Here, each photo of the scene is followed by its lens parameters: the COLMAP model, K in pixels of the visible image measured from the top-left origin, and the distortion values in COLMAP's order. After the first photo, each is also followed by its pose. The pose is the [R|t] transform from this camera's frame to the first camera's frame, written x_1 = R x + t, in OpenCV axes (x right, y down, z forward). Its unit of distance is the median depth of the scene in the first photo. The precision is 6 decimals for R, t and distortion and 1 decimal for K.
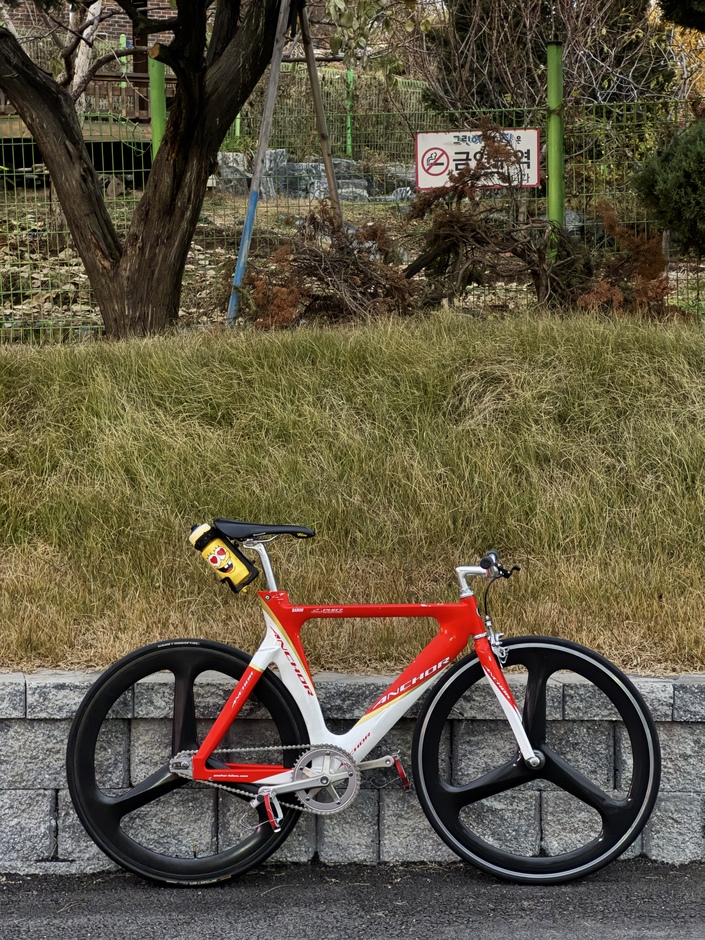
lens RADIAL K [[2109.3, 0, 352.1], [0, 2109.3, 470.3], [0, 0, 1]] dist [0.116357, 0.000000]
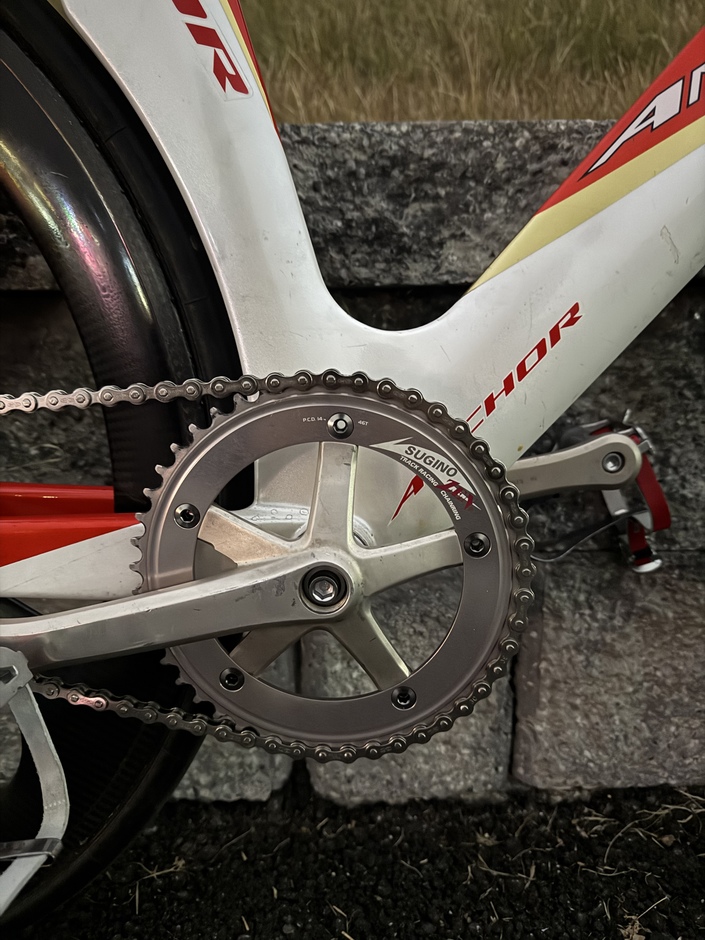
lens RADIAL K [[671.1, 0, 352.3], [0, 671.1, 469.5], [0, 0, 1]] dist [0.012267, 0.003240]
pose [[0.999393, -0.017615, 0.030053, -0.012077], [0.011596, 0.981748, 0.189832, 0.126503], [-0.032849, -0.189368, 0.981357, 0.942162]]
